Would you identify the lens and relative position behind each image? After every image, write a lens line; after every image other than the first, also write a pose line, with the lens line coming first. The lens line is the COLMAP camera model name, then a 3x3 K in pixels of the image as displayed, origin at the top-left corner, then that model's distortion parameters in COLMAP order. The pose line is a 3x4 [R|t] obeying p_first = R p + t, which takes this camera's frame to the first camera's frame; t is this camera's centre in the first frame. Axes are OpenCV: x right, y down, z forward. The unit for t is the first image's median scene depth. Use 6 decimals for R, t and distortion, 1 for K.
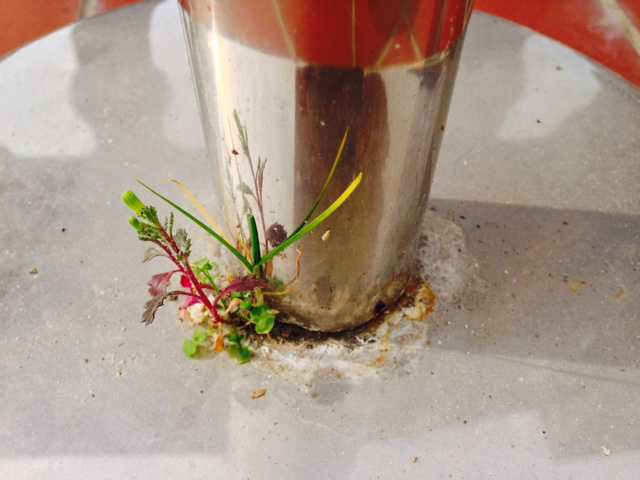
lens RADIAL K [[587.6, 0, 321.7], [0, 587.6, 248.9], [0, 0, 1]] dist [0.181325, -0.256310]
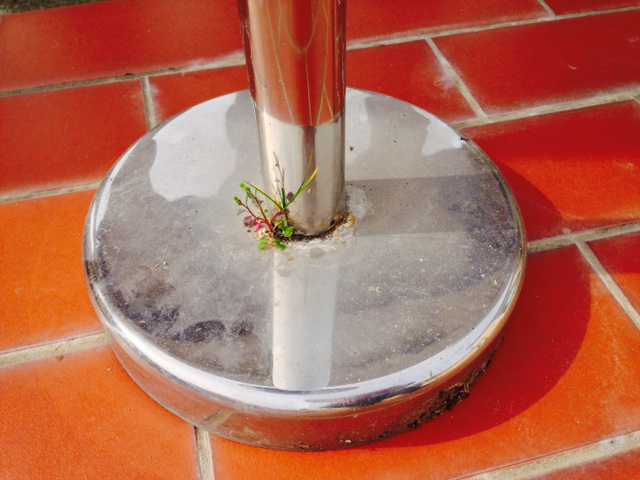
lens RADIAL K [[587.6, 0, 321.7], [0, 587.6, 248.9], [0, 0, 1]] dist [0.181325, -0.256310]
pose [[0.988972, -0.131848, 0.067465, -0.130898], [0.135286, 0.989584, -0.049209, 0.326054], [-0.060274, 0.057793, 0.996507, -1.477878]]
